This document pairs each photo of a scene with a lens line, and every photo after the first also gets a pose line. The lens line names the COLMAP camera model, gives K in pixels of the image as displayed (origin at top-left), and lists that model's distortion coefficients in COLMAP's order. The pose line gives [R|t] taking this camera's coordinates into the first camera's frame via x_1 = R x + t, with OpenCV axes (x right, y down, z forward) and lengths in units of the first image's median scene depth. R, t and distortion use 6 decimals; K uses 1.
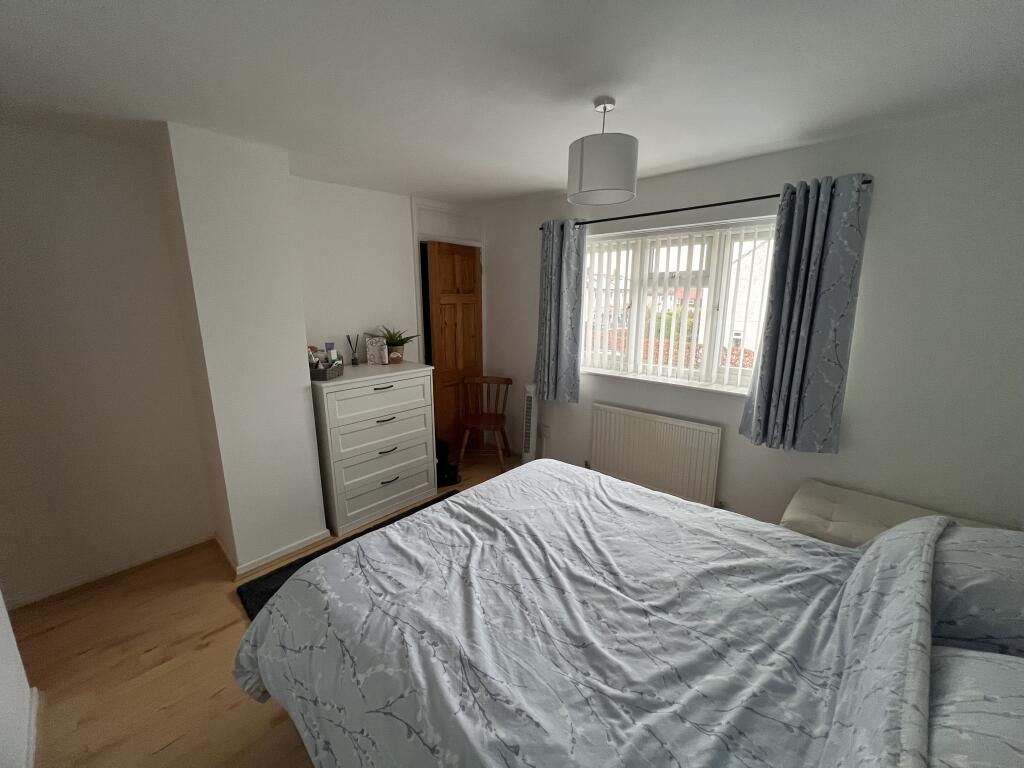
lens RADIAL K [[409.8, 0, 506.9], [0, 409.8, 384.6], [0, 0, 1]] dist [-0.004805, 0.001135]
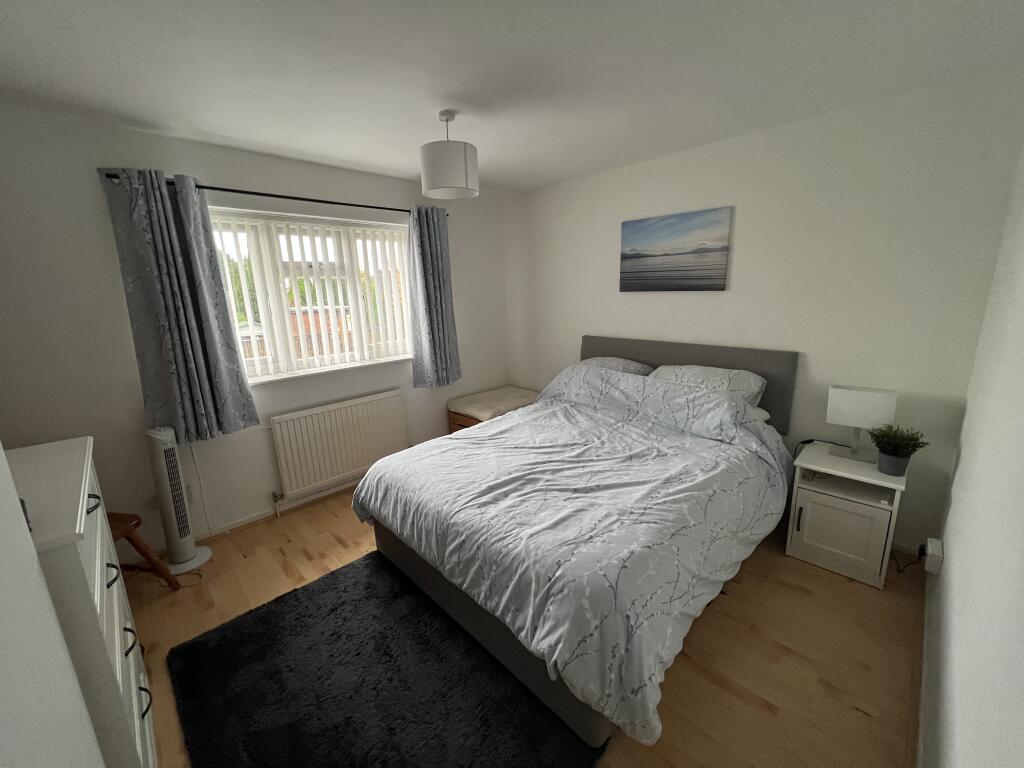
lens RADIAL K [[407.1, 0, 510.0], [0, 407.1, 385.8], [0, 0, 1]] dist [-0.000009, -0.000044]
pose [[0.037735, -0.232106, 0.971958, -1.112521], [0.243574, 0.945451, 0.216320, -0.152840], [-0.969148, 0.228581, 0.092211, 0.907875]]
